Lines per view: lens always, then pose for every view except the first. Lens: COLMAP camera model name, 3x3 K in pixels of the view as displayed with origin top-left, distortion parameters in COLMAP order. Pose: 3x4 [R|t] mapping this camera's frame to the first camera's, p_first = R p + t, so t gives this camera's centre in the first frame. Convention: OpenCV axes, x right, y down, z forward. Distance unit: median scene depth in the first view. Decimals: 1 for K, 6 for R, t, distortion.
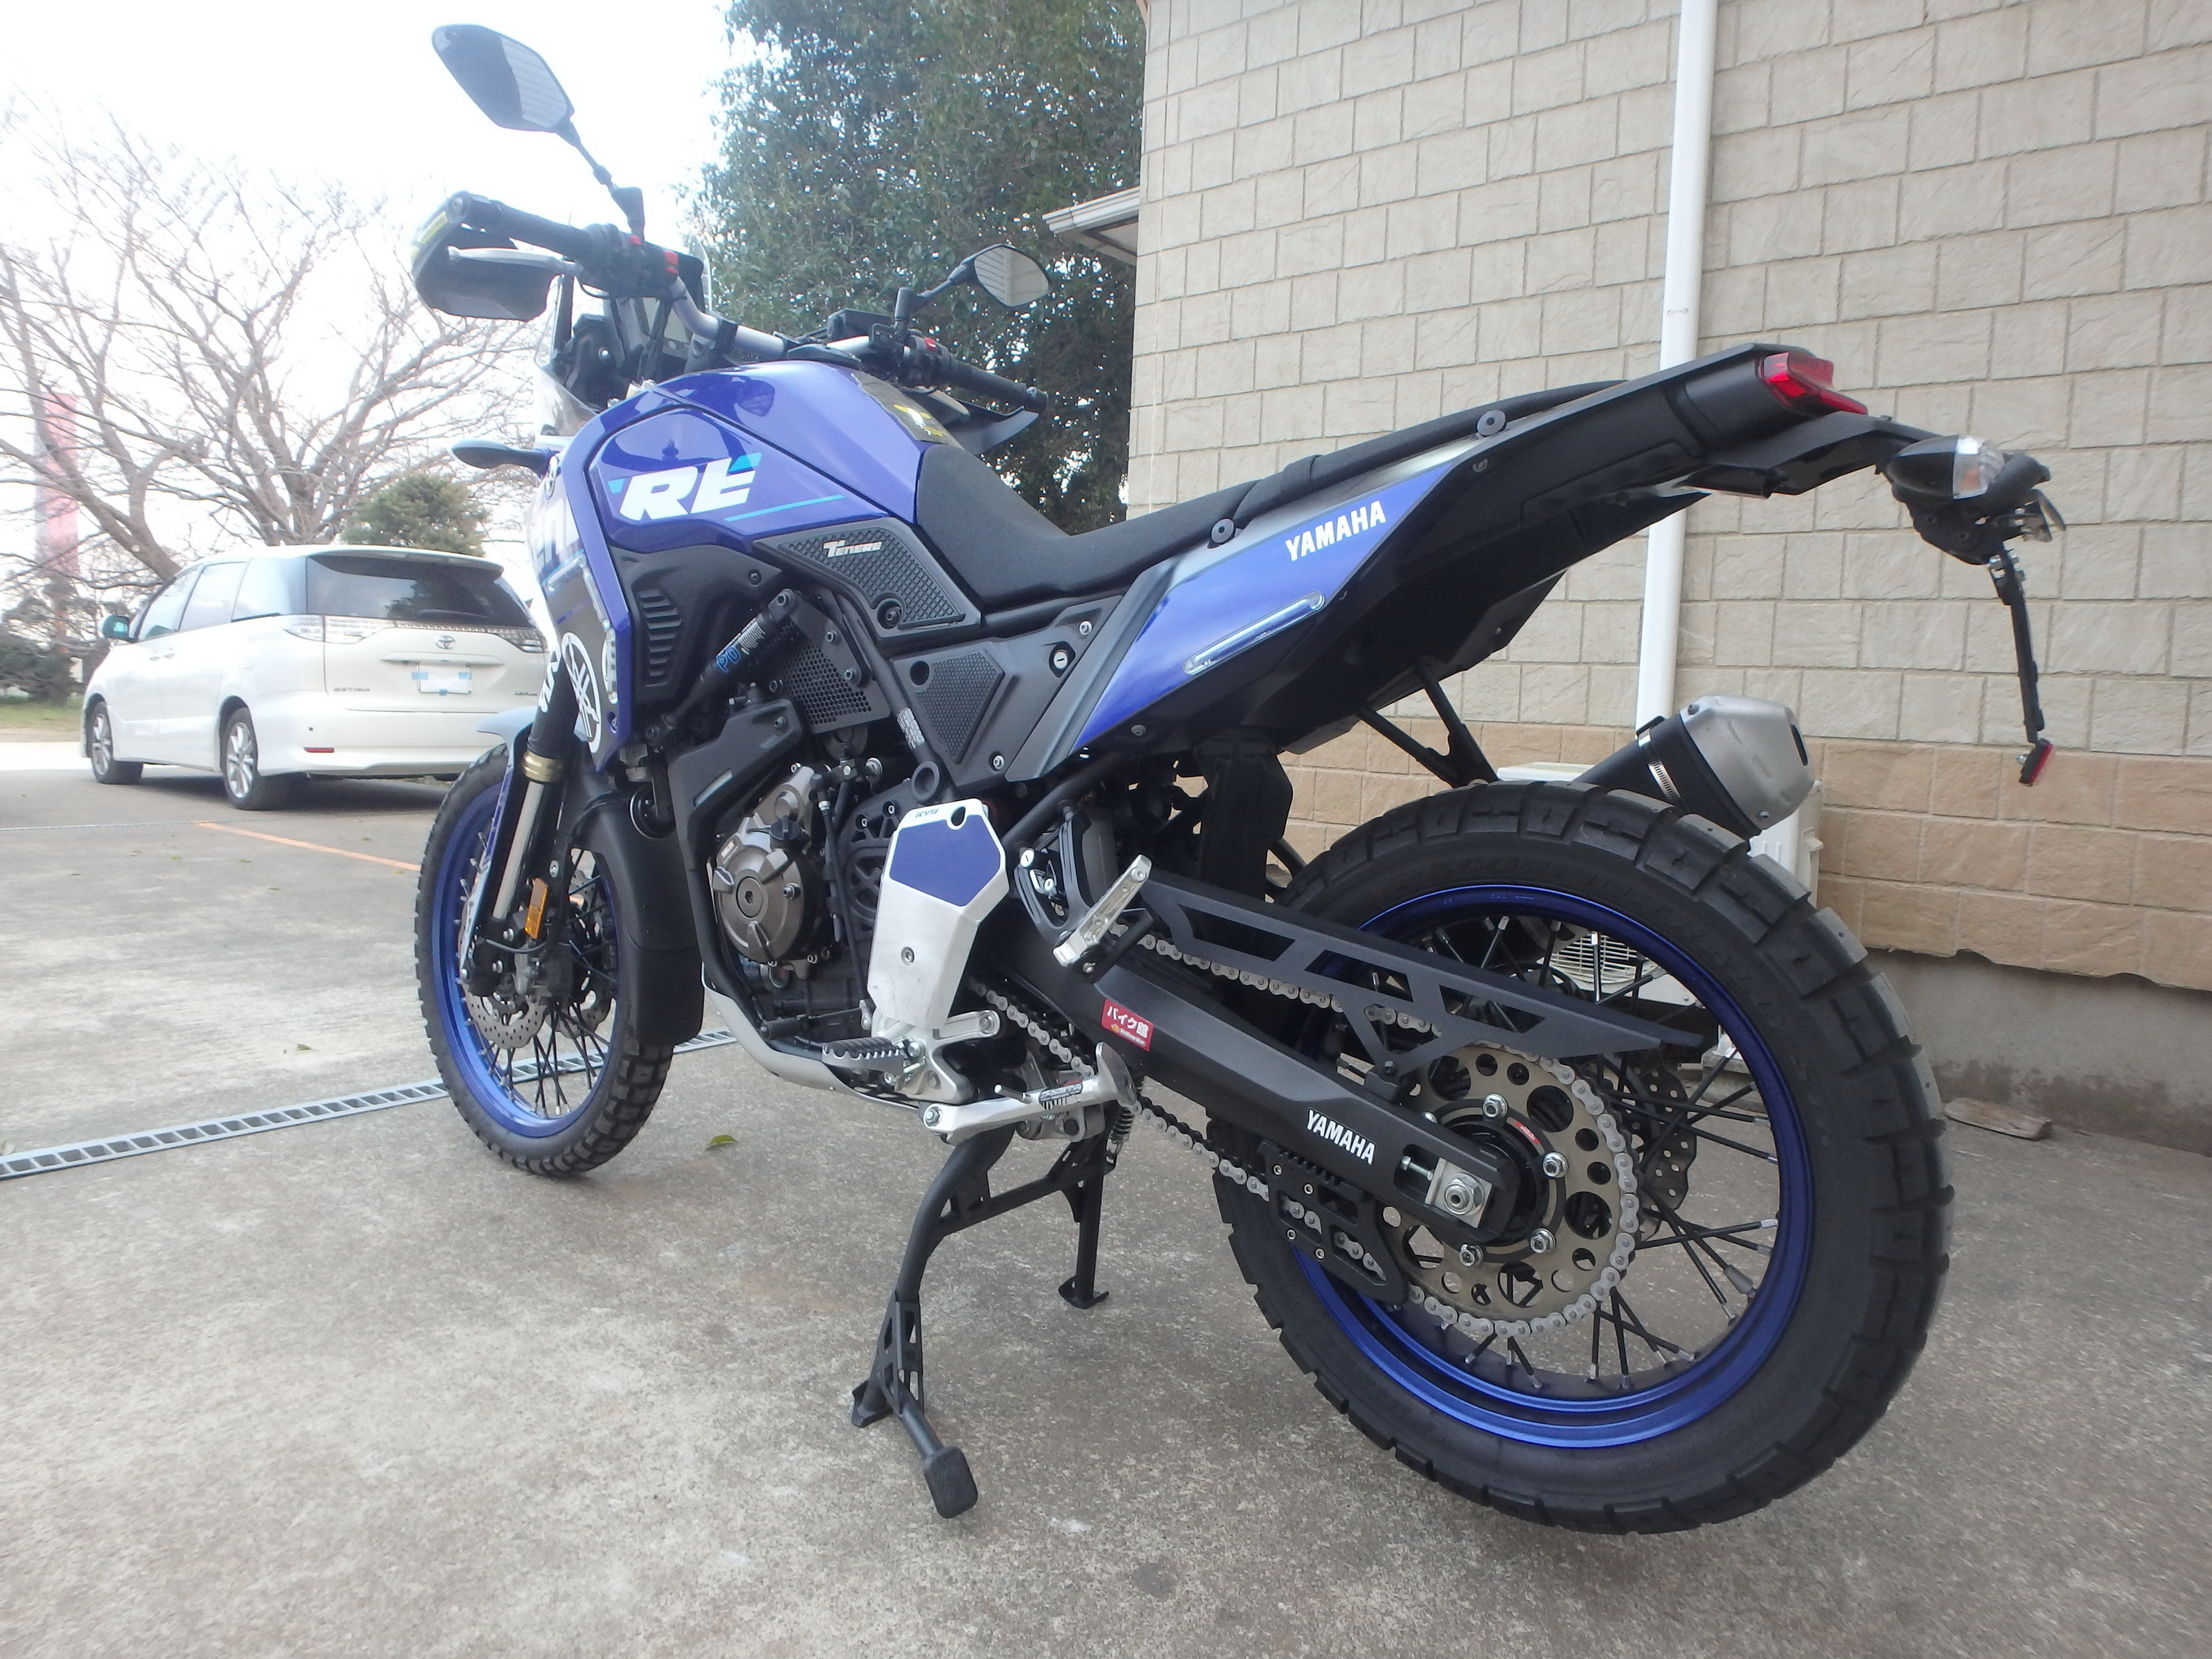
lens RADIAL K [[1389.5, 0, 1150.3], [0, 1389.5, 841.5], [0, 0, 1]] dist [-0.061841, 0.023561]
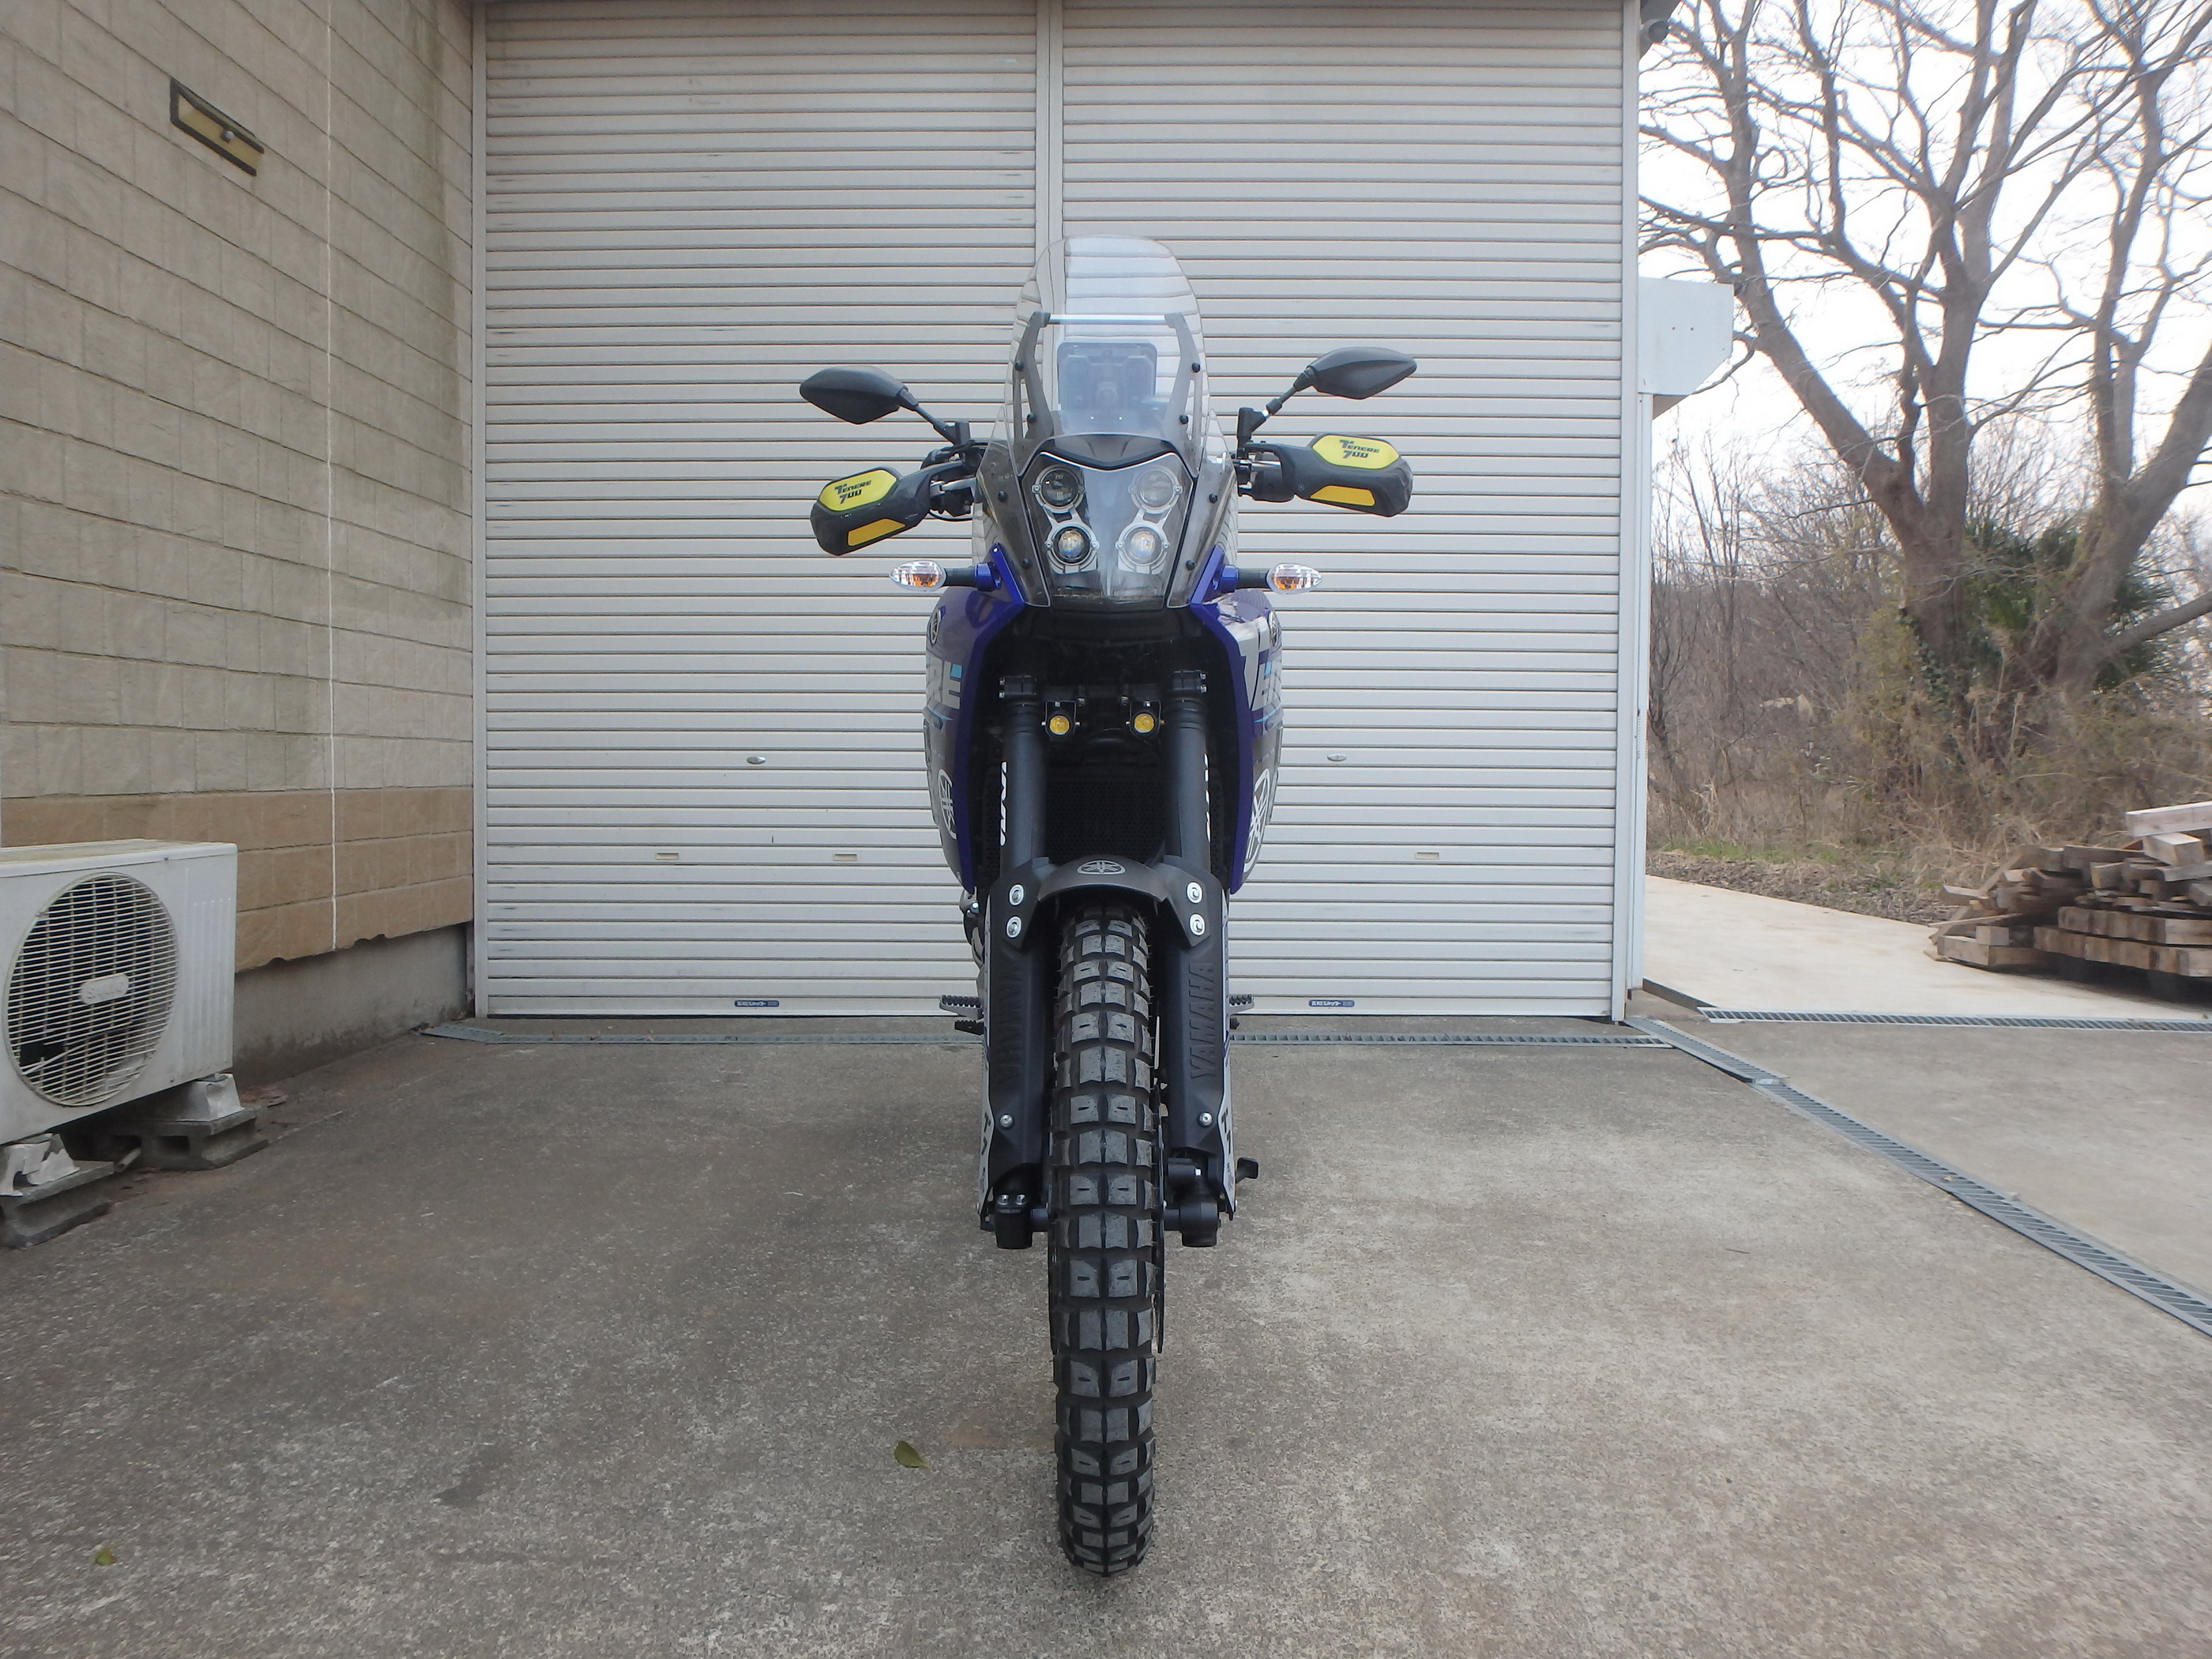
lens RADIAL K [[1358.9, 0, 1114.8], [0, 1358.9, 786.8], [0, 0, 1]] dist [-0.007755, 0.000908]
pose [[-0.591171, -0.057393, 0.804502, -1.144232], [0.048600, 0.993118, 0.106561, -0.241608], [-0.805081, 0.102094, -0.584313, 1.582767]]
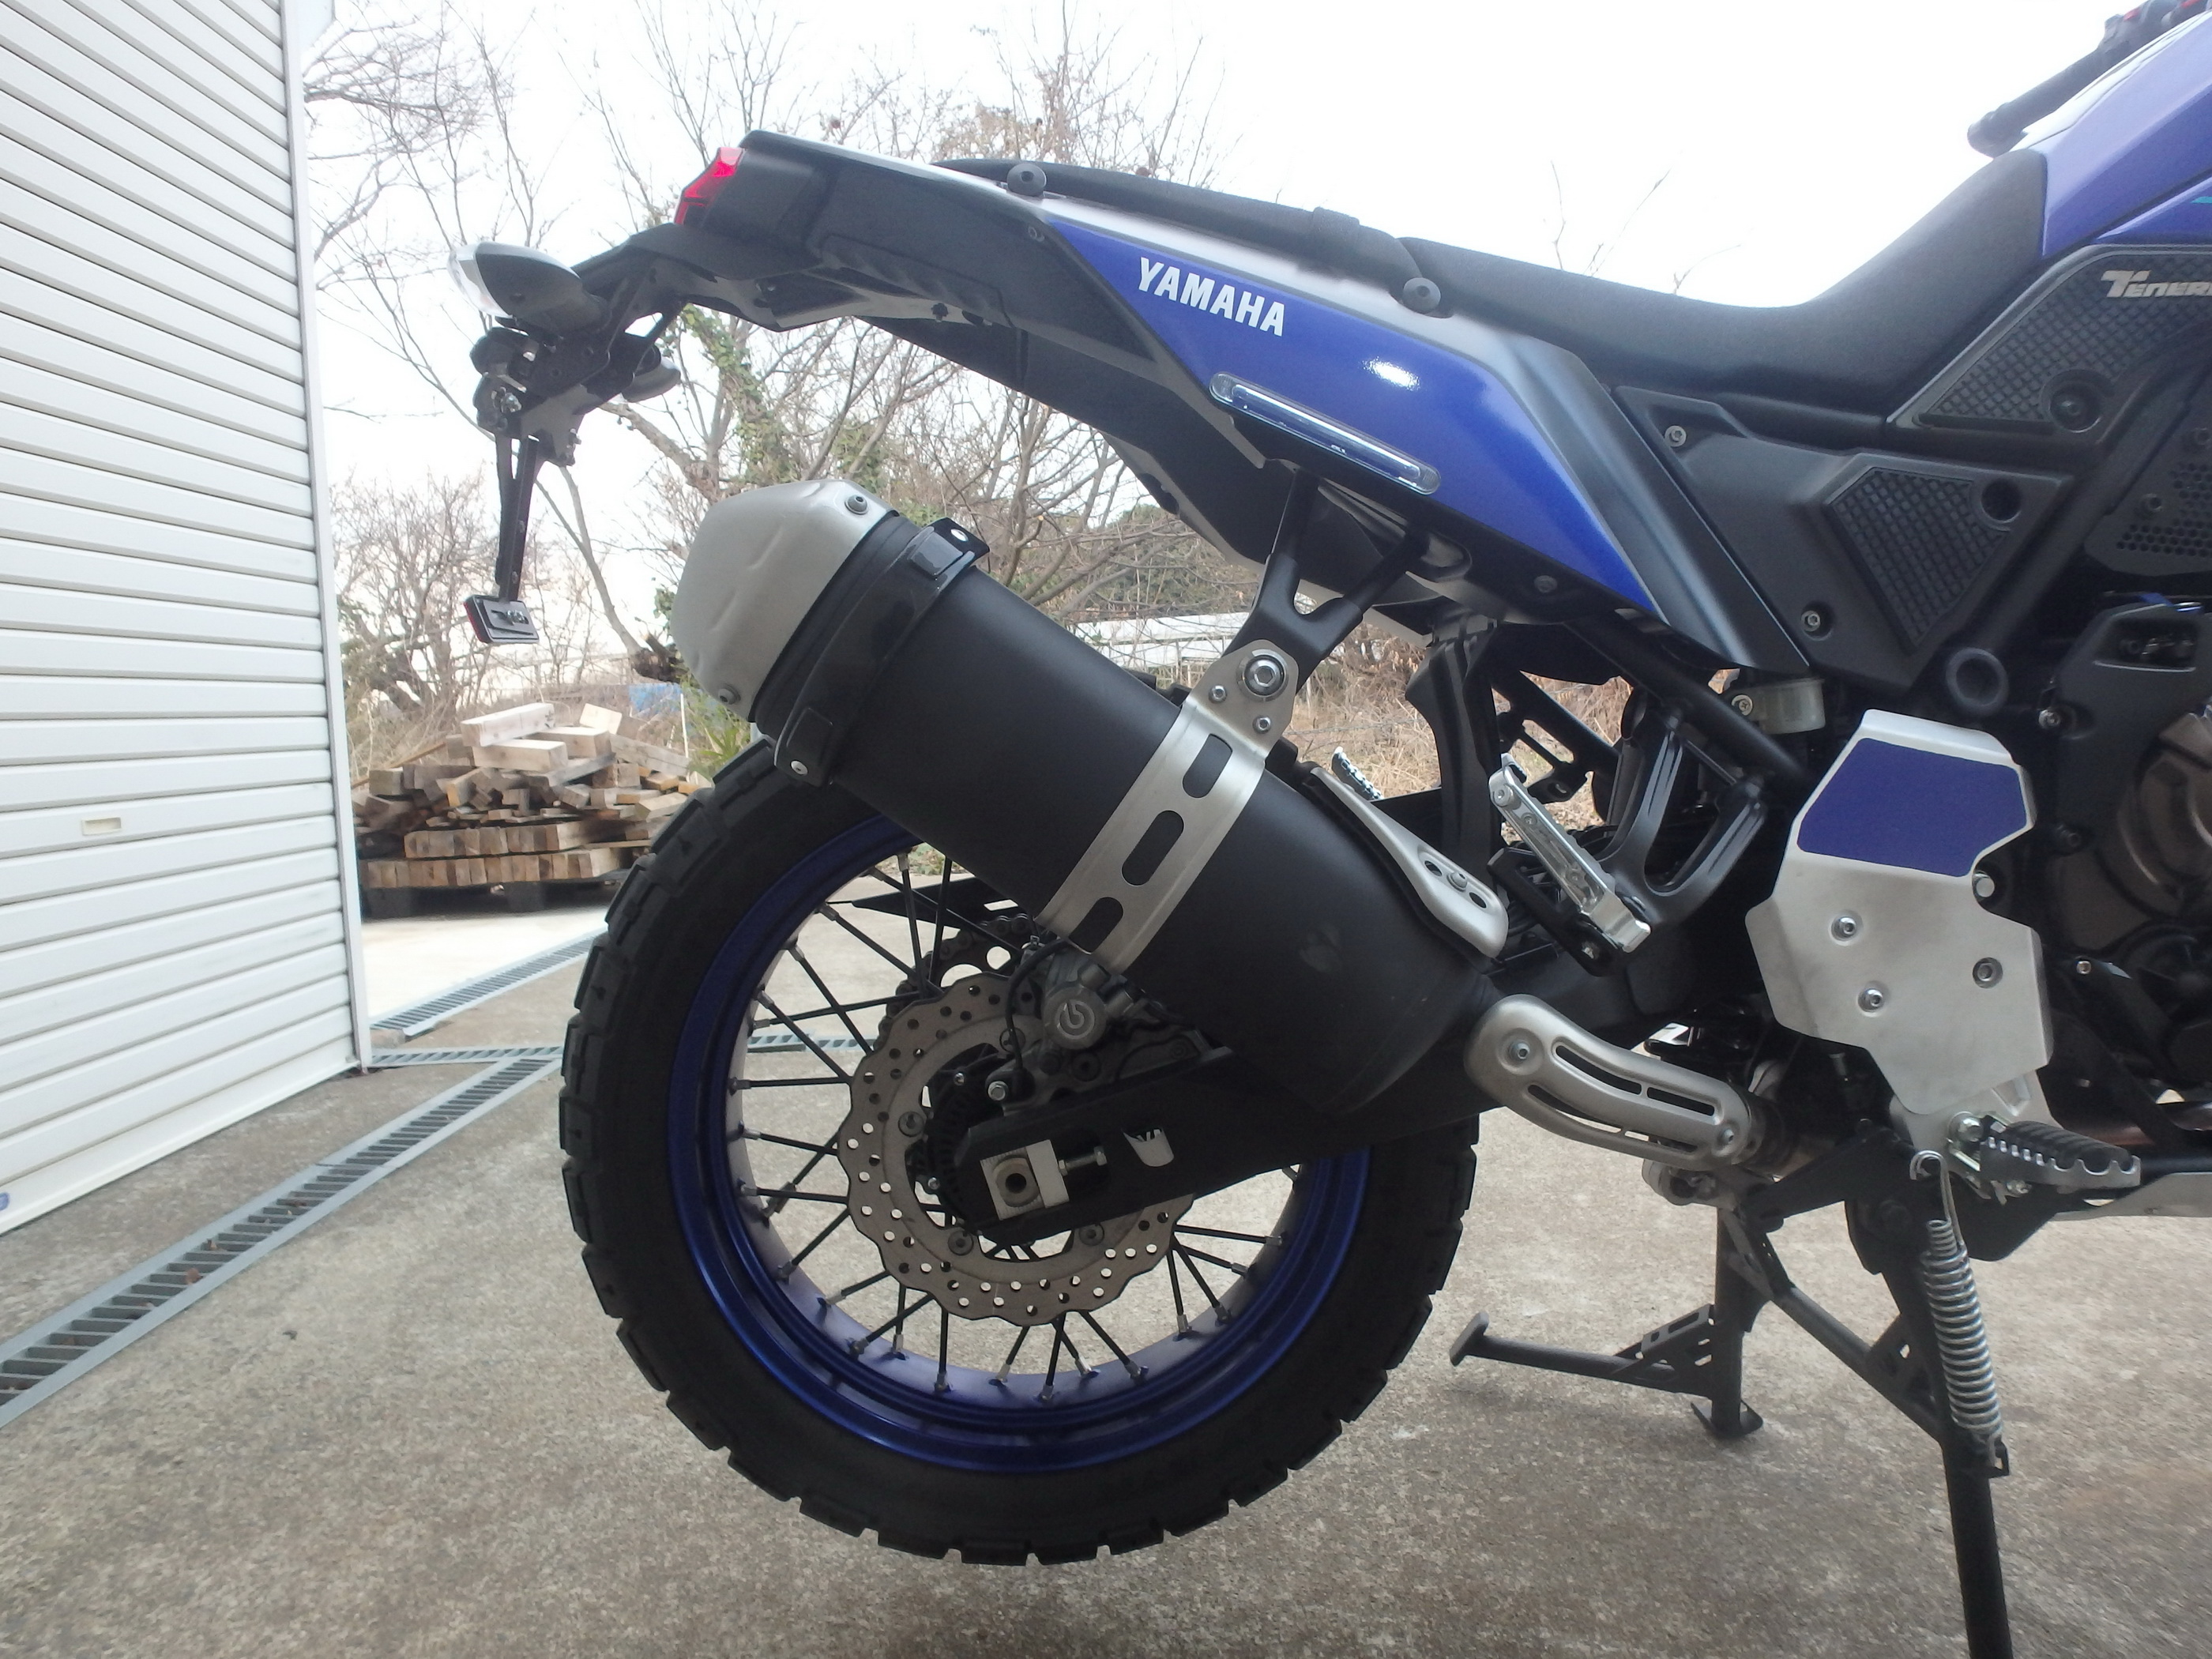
lens RADIAL K [[1369.1, 0, 1120.3], [0, 1369.1, 818.7], [0, 0, 1]] dist [-0.039438, 0.003364]
pose [[-0.798309, 0.025706, -0.601699, 0.473715], [-0.069561, 0.988466, 0.134521, -0.039164], [0.598217, 0.149245, -0.787313, 1.089925]]
